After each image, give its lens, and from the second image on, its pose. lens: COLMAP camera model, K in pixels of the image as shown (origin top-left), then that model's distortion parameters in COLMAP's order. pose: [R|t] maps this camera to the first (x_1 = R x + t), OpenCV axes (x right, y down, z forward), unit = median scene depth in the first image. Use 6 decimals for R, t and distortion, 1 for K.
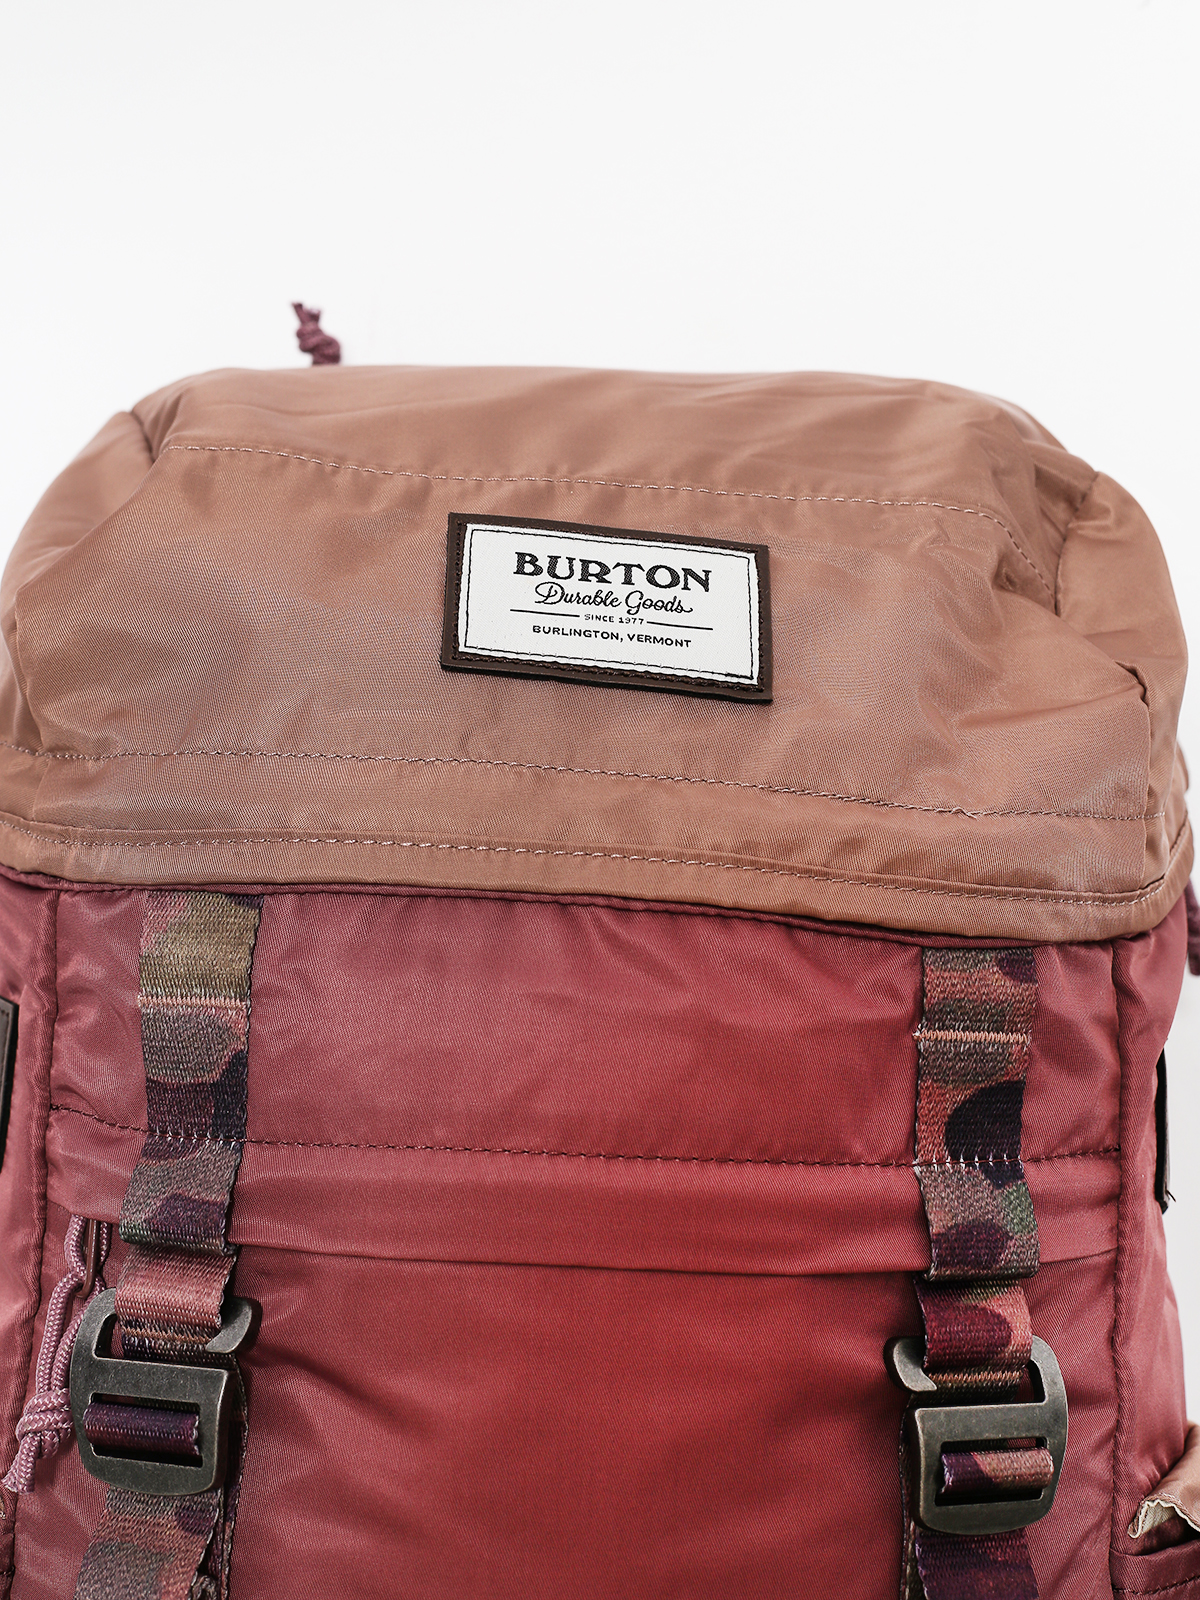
lens RADIAL K [[2535.1, 0, 600.0], [0, 2535.1, 800.0], [0, 0, 1]] dist [-0.040532, -1.231908]
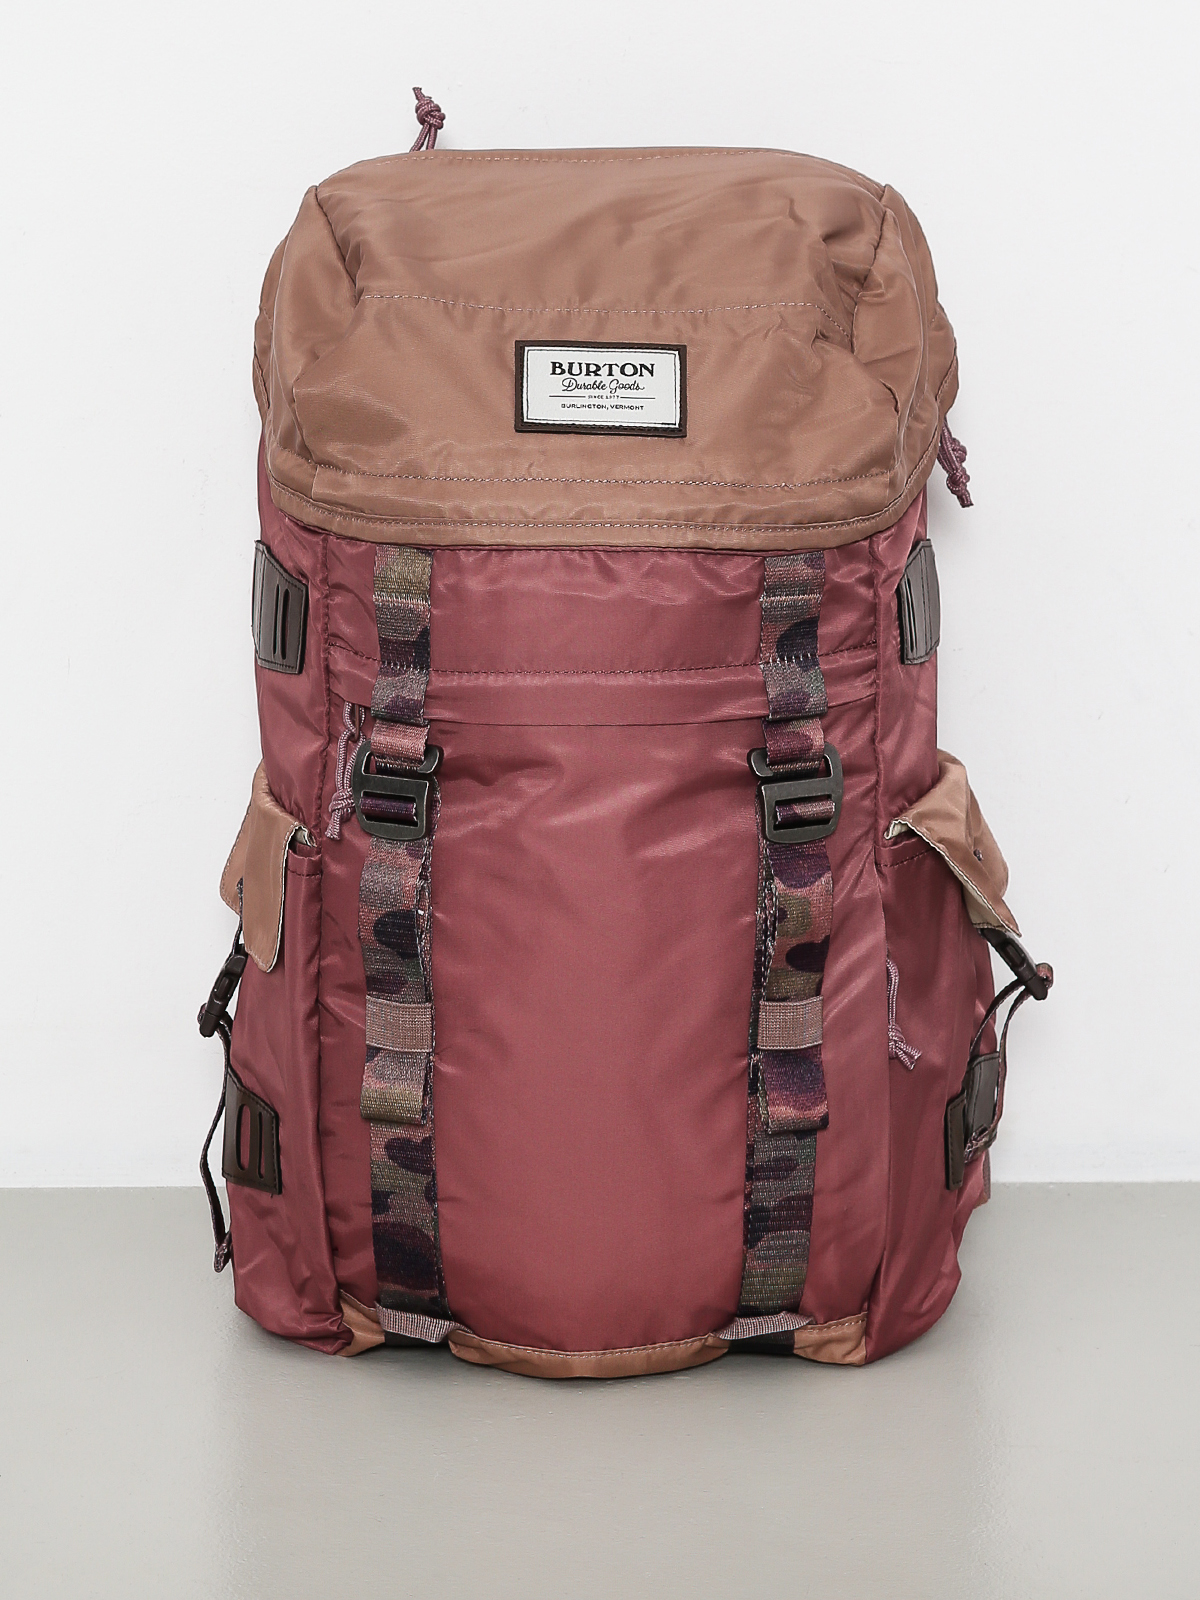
lens RADIAL K [[2535.1, 0, 600.0], [0, 2535.1, 800.0], [0, 0, 1]] dist [-0.040532, -1.231908]
pose [[0.998593, -0.018653, -0.049645, 0.093089], [0.034895, 0.936018, 0.350217, -0.459562], [0.039936, -0.351457, 0.935352, -0.914103]]
